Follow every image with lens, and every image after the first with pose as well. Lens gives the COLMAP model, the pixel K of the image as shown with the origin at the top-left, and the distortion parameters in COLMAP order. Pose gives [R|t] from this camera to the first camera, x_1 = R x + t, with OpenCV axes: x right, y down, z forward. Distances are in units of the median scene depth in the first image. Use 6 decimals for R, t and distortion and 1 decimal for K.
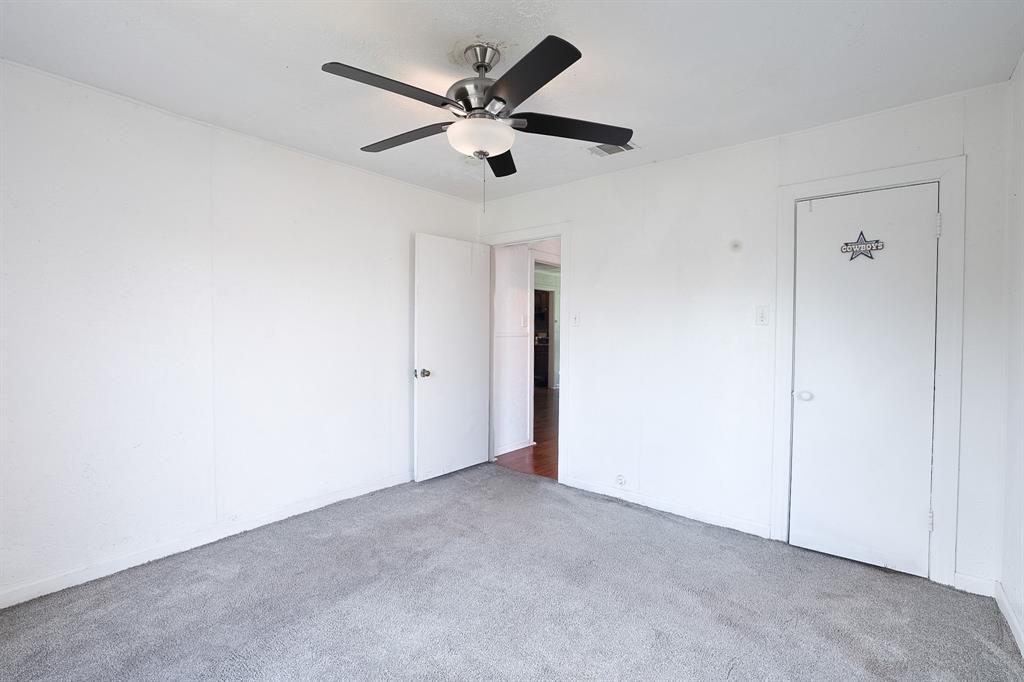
lens RADIAL K [[432.6, 0, 512.9], [0, 432.6, 343.2], [0, 0, 1]] dist [-0.001215, 0.000043]
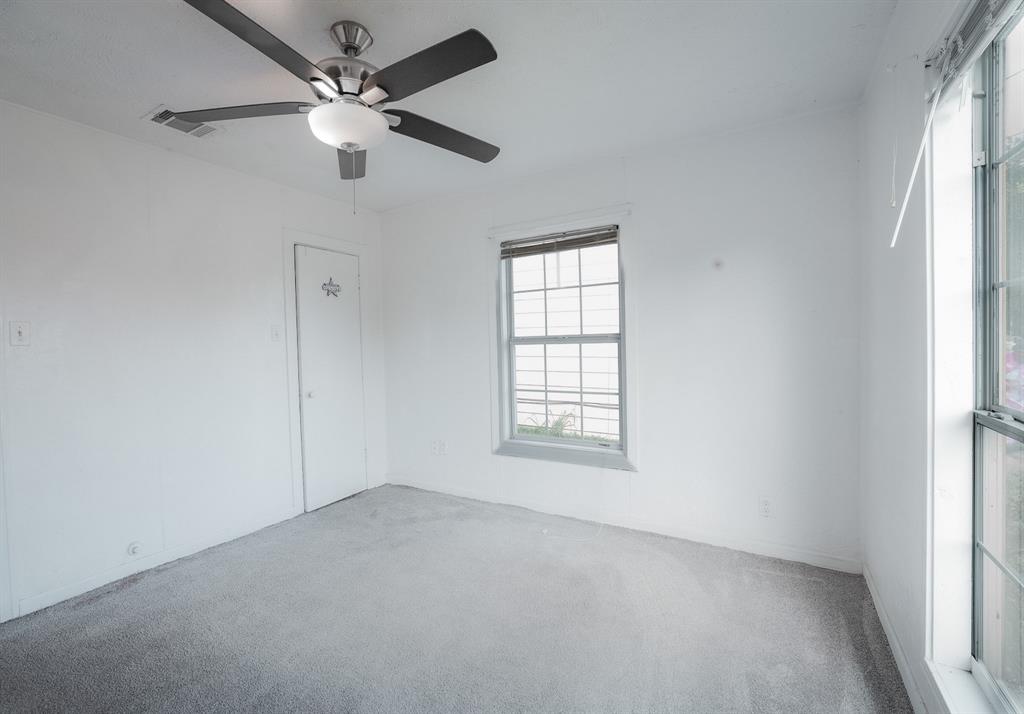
lens RADIAL K [[445.9, 0, 512.2], [0, 445.9, 351.6], [0, 0, 1]] dist [0.000127, 0.000028]
pose [[-0.141755, -0.026195, 0.989555, -0.751768], [0.025119, 0.999233, 0.030050, -0.034551], [-0.989583, 0.029116, -0.140988, 0.583013]]
